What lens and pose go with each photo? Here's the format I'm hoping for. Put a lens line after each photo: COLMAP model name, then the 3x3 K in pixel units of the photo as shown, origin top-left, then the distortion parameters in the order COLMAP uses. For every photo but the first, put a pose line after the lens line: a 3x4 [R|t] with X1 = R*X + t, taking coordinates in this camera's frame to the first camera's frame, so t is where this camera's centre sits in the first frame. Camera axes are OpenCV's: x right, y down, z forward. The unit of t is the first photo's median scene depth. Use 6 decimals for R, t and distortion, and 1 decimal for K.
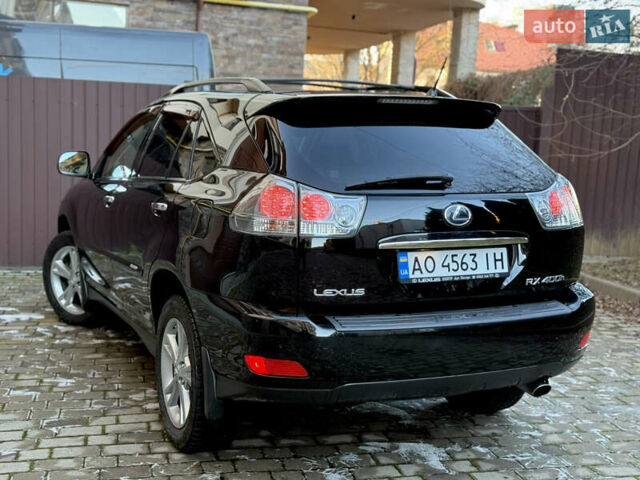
lens RADIAL K [[896.3, 0, 318.3], [0, 896.3, 241.4], [0, 0, 1]] dist [0.107935, 0.000000]
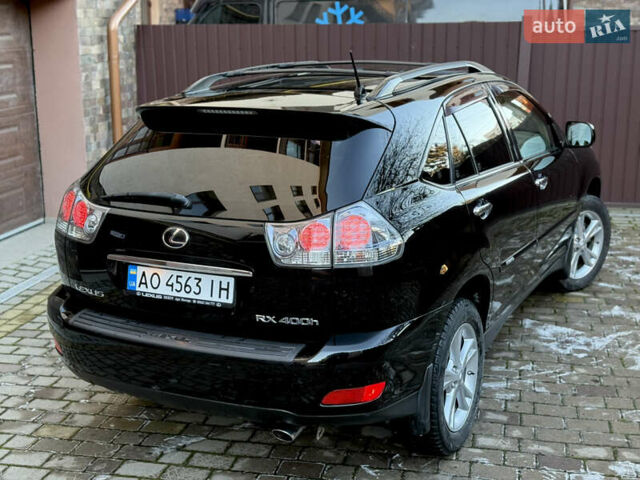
lens RADIAL K [[896.3, 0, 318.1], [0, 896.3, 249.5], [0, 0, 1]] dist [0.107935, 0.000000]
pose [[0.586921, 0.161105, -0.793454, 0.938854], [-0.058000, 0.985851, 0.157268, -0.164044], [0.807564, -0.046284, 0.587961, 0.490164]]
